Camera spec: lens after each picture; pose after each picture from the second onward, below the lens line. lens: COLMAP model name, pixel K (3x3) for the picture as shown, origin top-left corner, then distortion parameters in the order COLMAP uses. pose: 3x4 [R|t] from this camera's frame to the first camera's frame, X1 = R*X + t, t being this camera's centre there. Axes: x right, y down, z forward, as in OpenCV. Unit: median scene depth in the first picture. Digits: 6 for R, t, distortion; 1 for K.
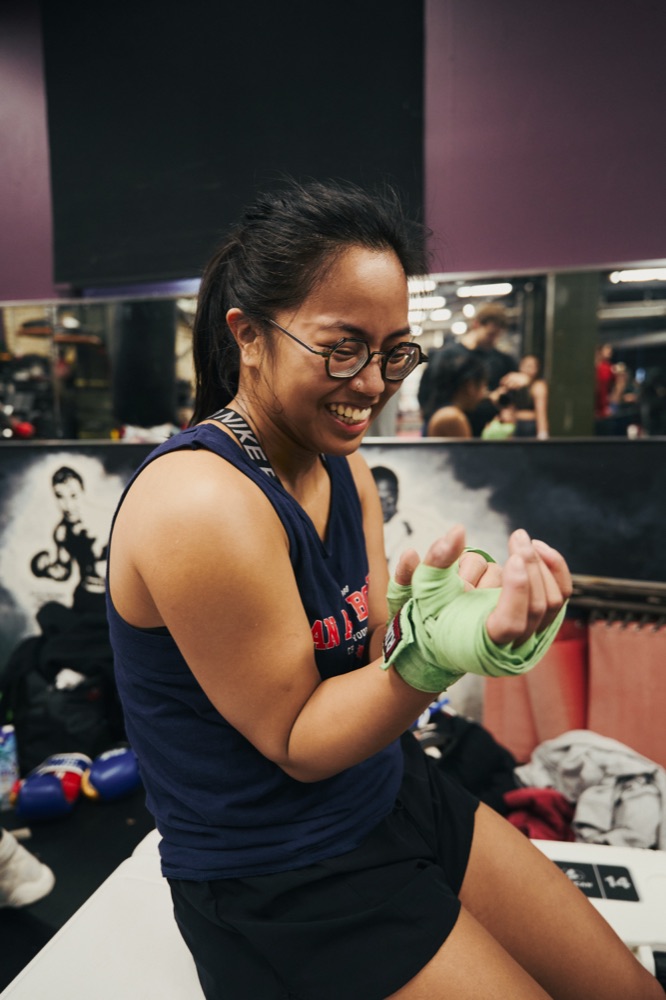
lens RADIAL K [[672.9, 0, 333.0], [0, 672.9, 501.1], [0, 0, 1]] dist [-0.003905, -0.000278]
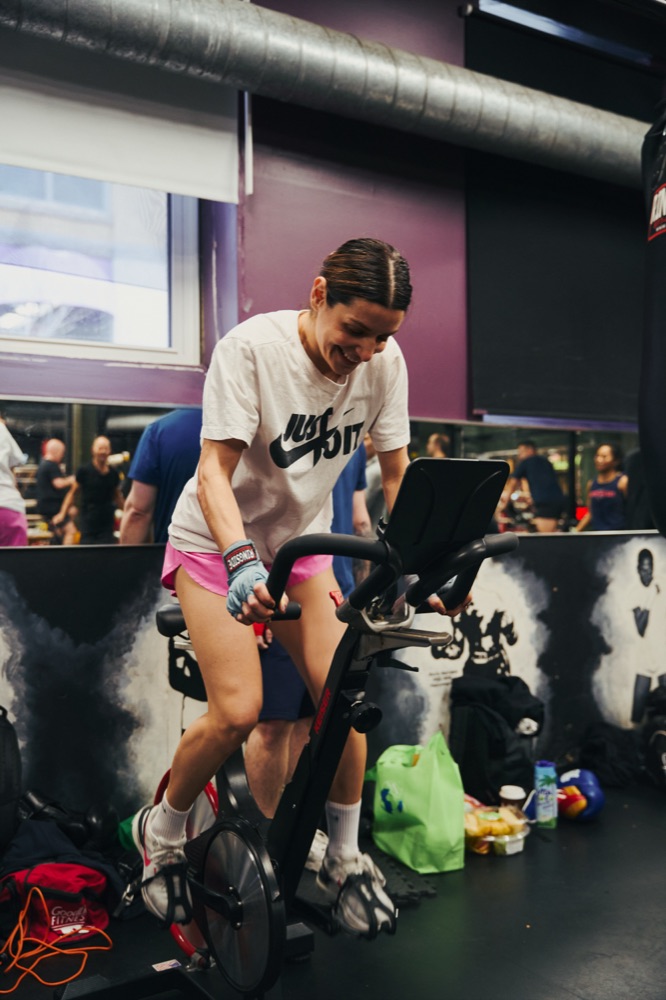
lens RADIAL K [[1066.7, 0, 333.2], [0, 1066.7, 499.8], [0, 0, 1]] dist [0.012407, 0.000000]
pose [[0.672270, 0.018286, 0.740080, -1.909583], [0.093393, 0.989613, -0.109287, 0.031450], [-0.734392, 0.142588, 0.663579, -0.086487]]
